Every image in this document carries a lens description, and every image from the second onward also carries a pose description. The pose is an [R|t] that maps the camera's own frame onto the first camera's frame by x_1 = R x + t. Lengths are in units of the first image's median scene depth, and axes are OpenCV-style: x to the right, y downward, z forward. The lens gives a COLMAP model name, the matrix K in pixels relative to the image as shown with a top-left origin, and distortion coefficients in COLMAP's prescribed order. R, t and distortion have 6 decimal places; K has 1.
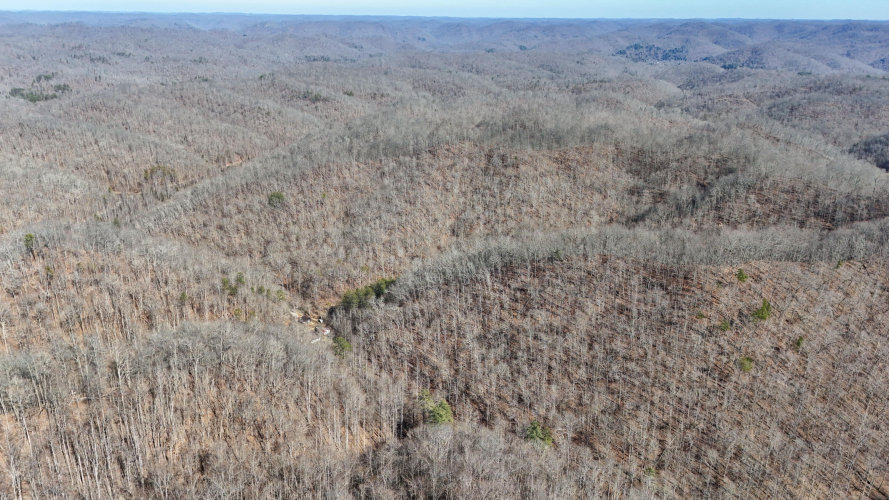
lens RADIAL K [[619.4, 0, 444.5], [0, 619.4, 250.0], [0, 0, 1]] dist [0.060675, -0.070458]
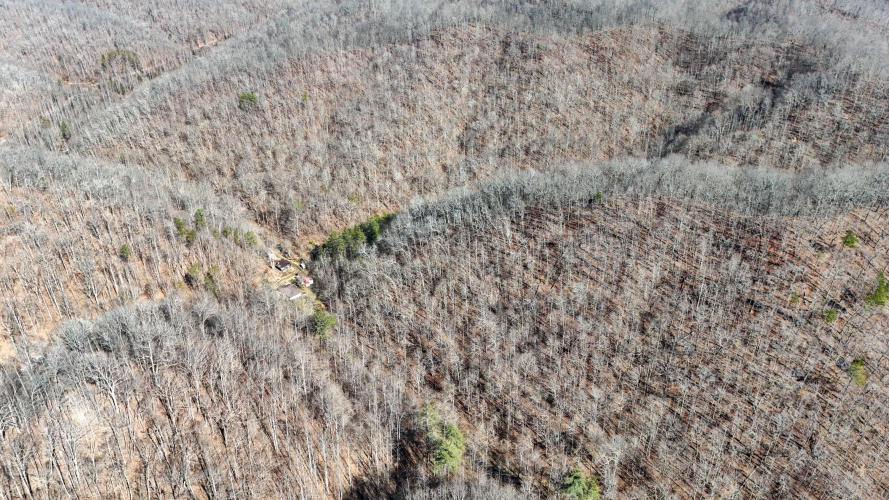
lens RADIAL K [[619.4, 0, 444.5], [0, 619.4, 250.0], [0, 0, 1]] dist [0.060675, -0.070458]
pose [[0.999968, -0.002914, -0.007465, -0.002803], [0.004386, 0.978647, 0.205501, -0.062862], [0.006707, -0.205527, 0.978628, 0.160042]]
